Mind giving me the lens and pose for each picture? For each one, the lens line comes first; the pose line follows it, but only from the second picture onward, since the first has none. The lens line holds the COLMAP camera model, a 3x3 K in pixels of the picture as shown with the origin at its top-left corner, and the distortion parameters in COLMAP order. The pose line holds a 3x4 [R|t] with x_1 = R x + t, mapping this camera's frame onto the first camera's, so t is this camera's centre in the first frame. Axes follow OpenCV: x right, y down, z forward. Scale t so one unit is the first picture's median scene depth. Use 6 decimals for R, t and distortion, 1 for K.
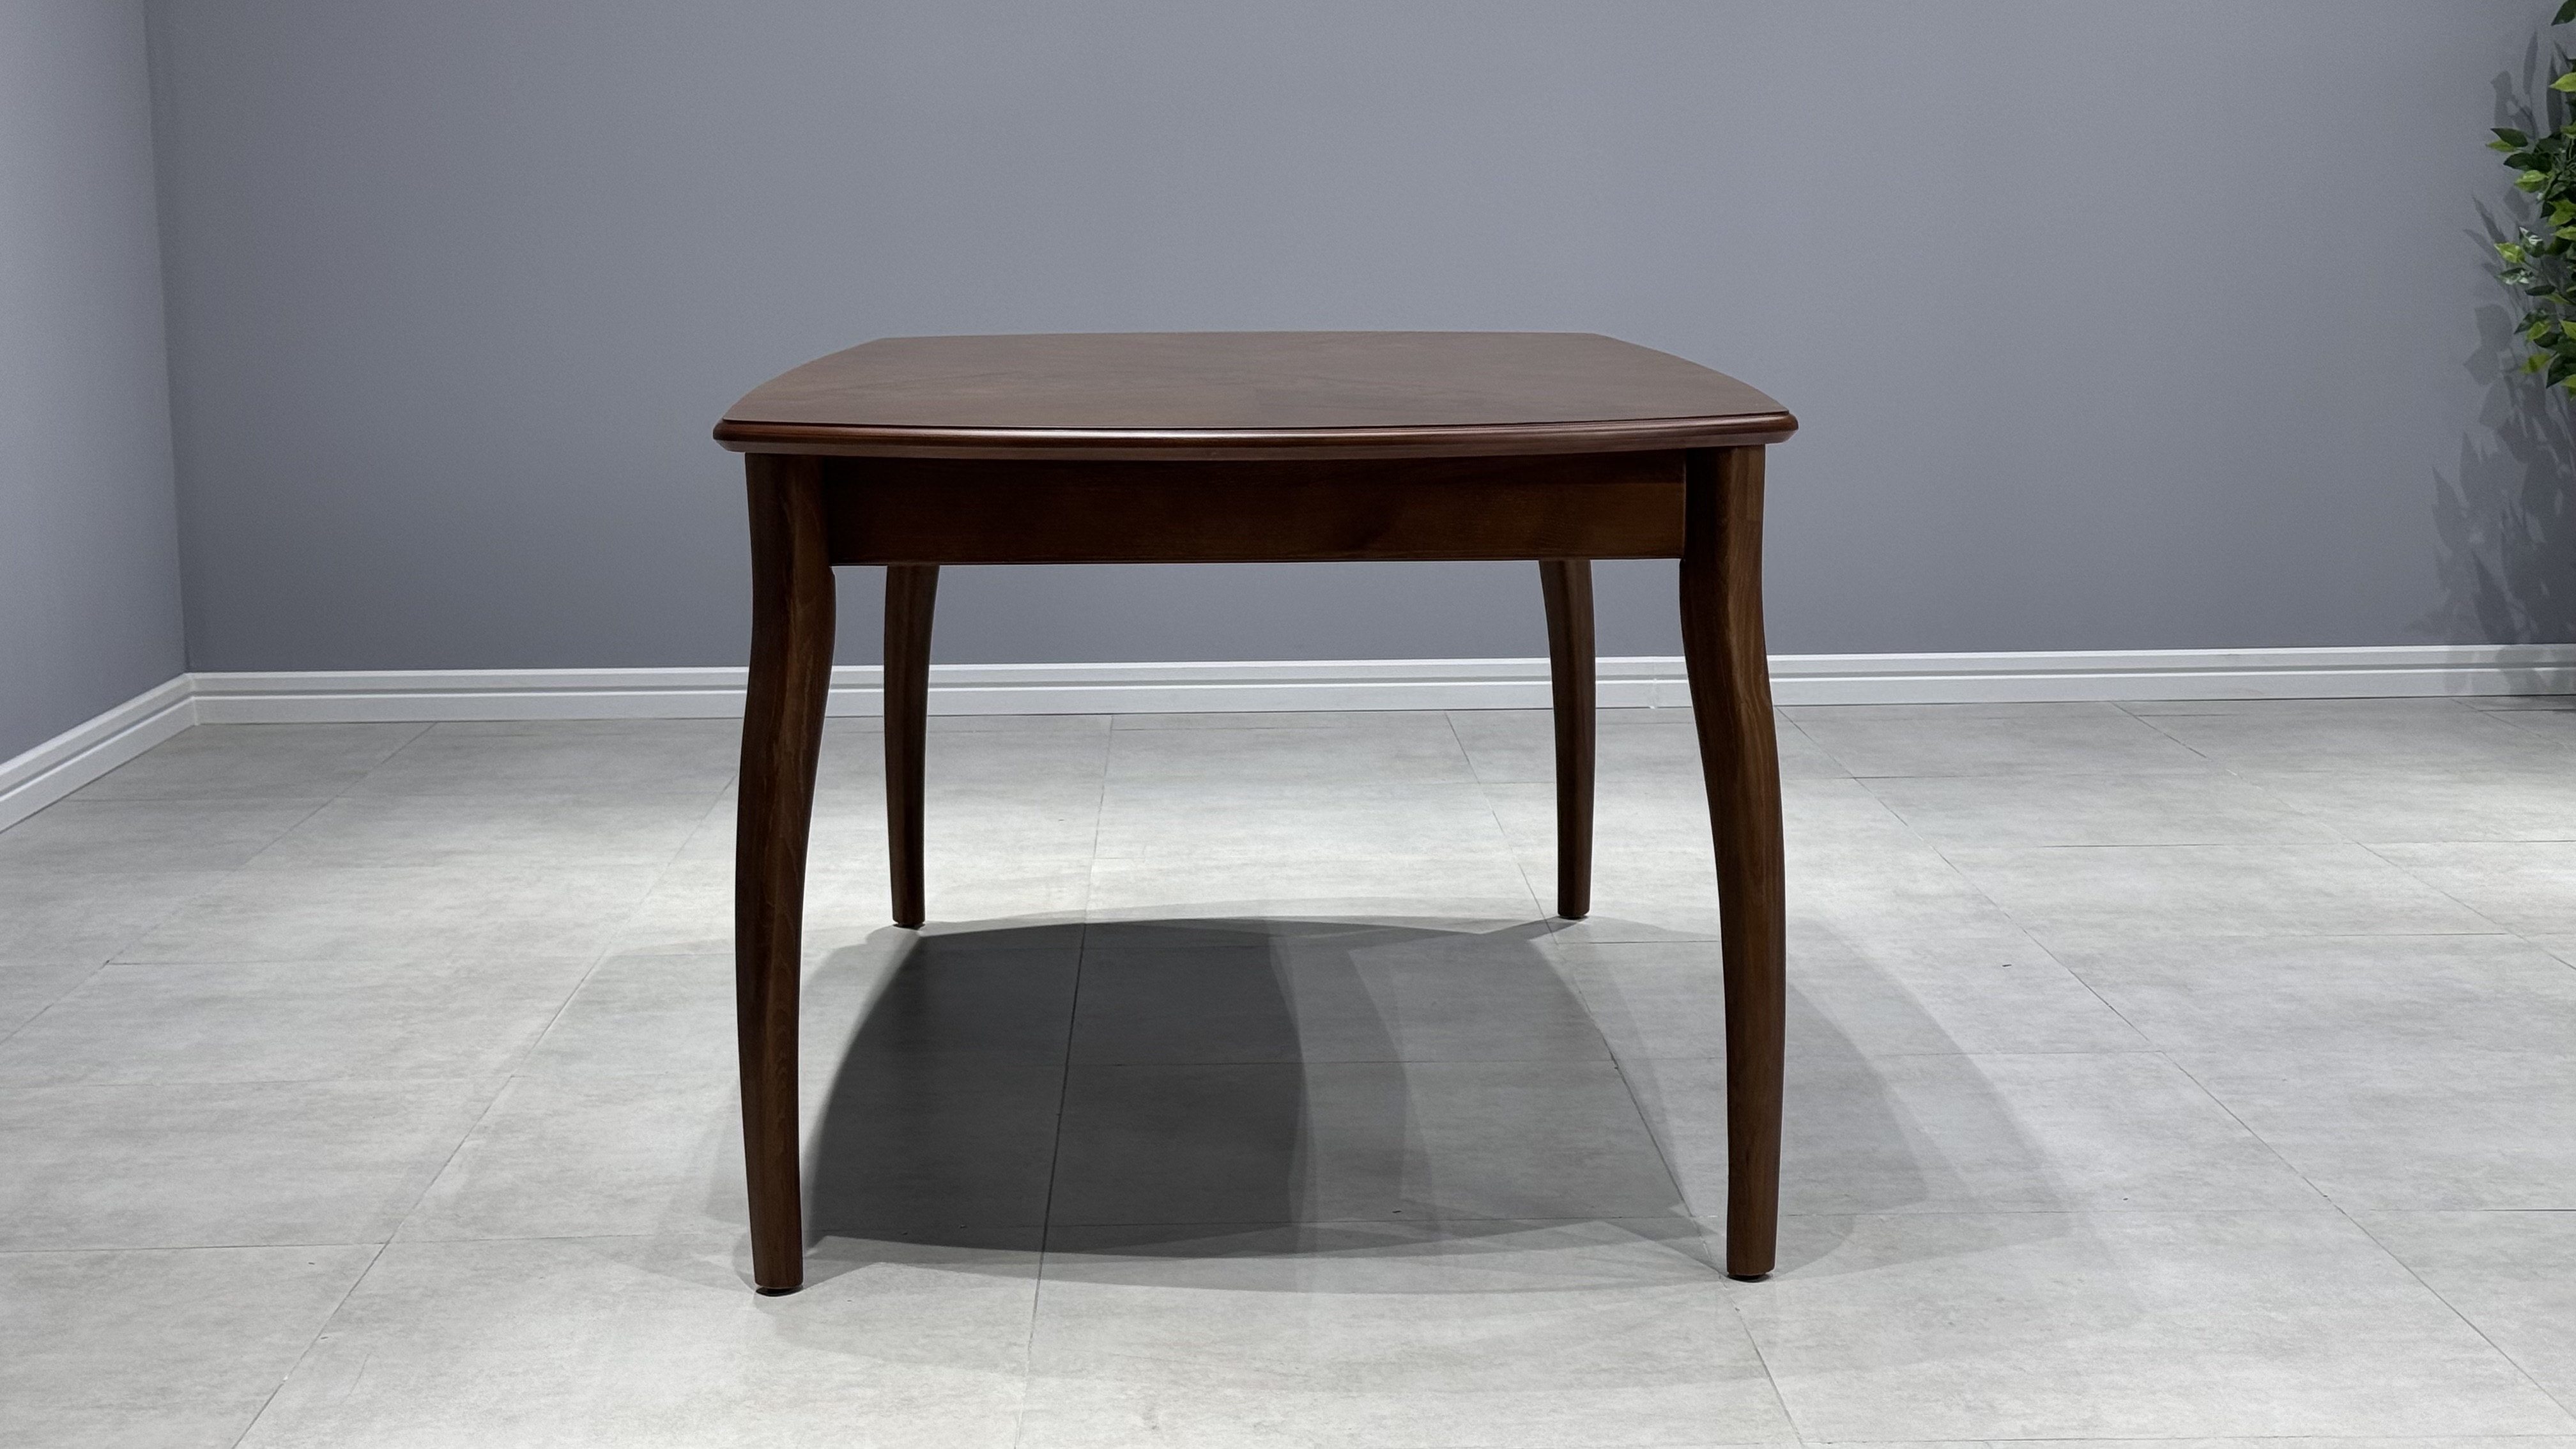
lens RADIAL K [[3579.3, 0, 1282.5], [0, 3579.3, 724.7], [0, 0, 1]] dist [0.184411, -0.349336]
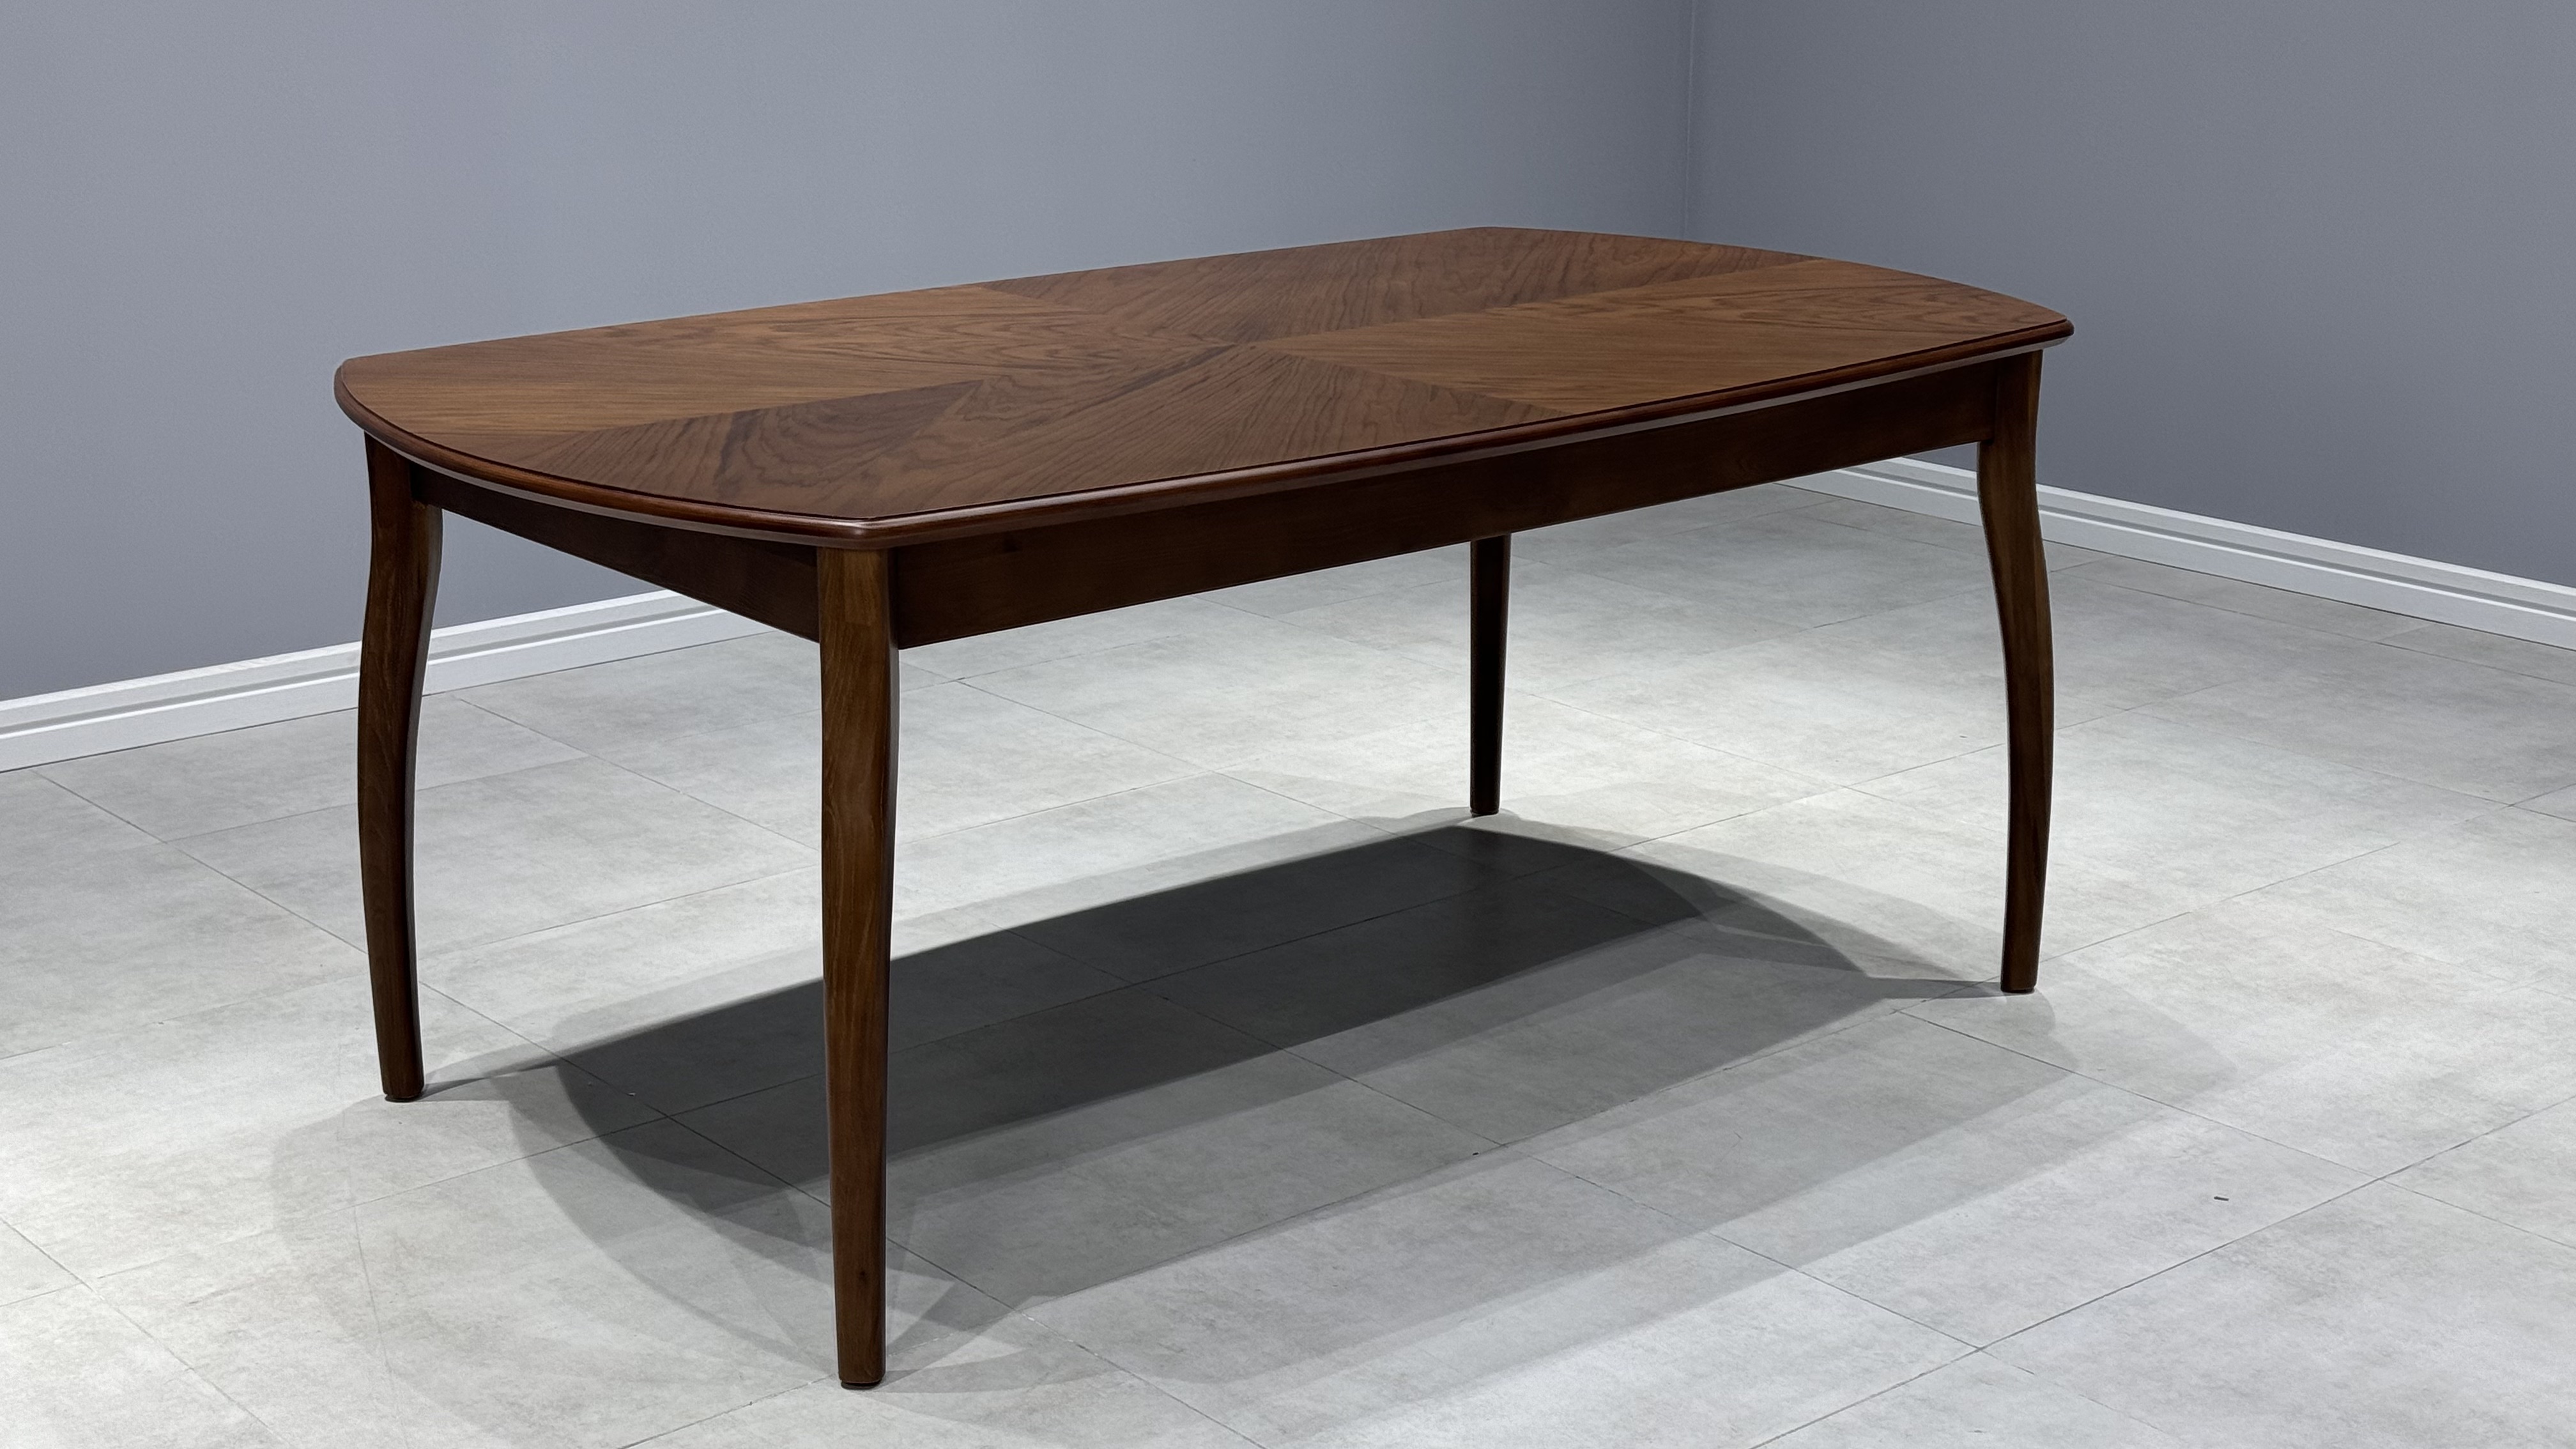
lens RADIAL K [[3583.1, 0, 1296.2], [0, 3583.1, 729.7], [0, 0, 1]] dist [0.177261, -0.301056]
pose [[0.626854, 0.223940, -0.746261, 0.730621], [-0.127813, 0.974385, 0.185034, -0.174867], [0.768582, -0.020608, 0.639419, 0.387481]]
